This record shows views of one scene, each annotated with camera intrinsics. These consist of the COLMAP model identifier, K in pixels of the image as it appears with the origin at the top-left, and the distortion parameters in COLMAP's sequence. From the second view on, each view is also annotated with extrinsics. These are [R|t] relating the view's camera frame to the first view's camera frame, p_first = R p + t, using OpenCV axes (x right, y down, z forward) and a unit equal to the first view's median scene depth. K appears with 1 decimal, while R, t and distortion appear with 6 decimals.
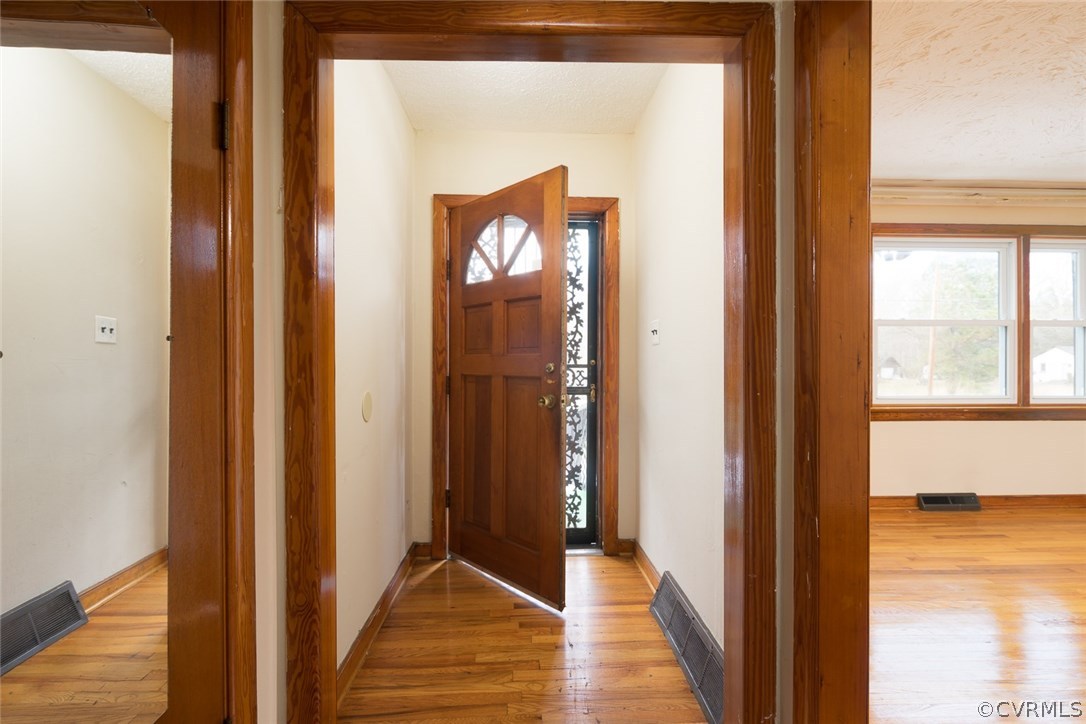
lens RADIAL K [[490.5, 0, 537.4], [0, 490.5, 363.2], [0, 0, 1]] dist [0.002979, 0.000411]
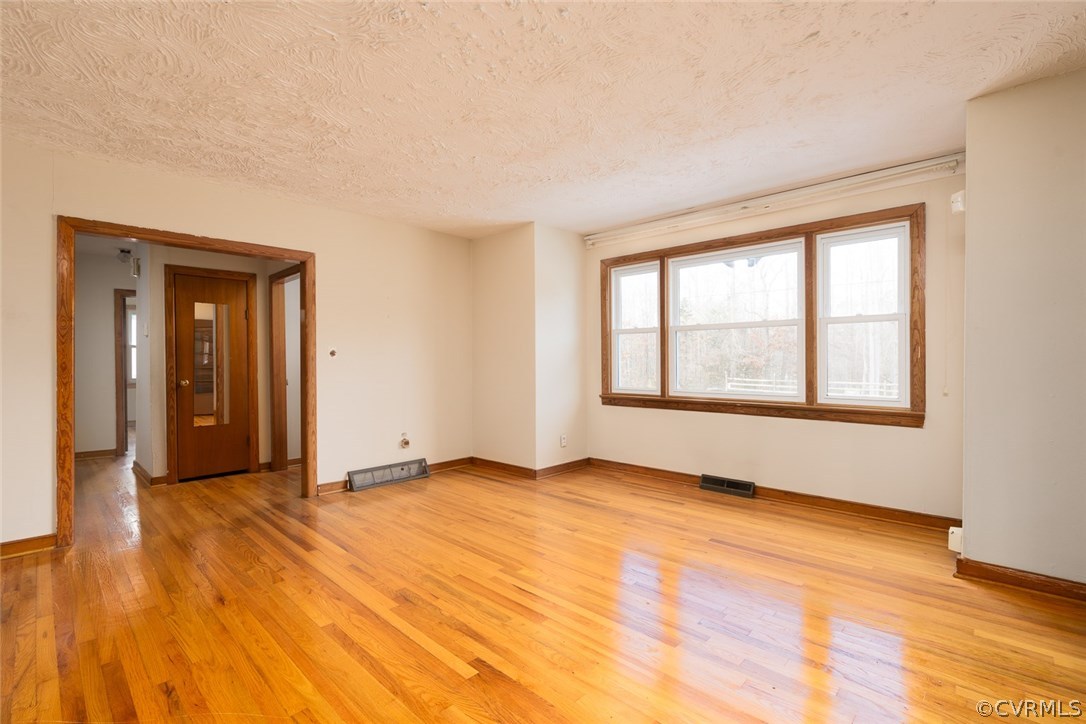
lens RADIAL K [[490.5, 0, 536.8], [0, 490.5, 360.2], [0, 0, 1]] dist [0.002979, 0.000411]
pose [[0.697604, -0.001027, -0.716483, 1.322852], [0.002419, 0.999997, 0.000923, -0.005979], [0.716480, -0.002377, 0.697604, -0.087903]]
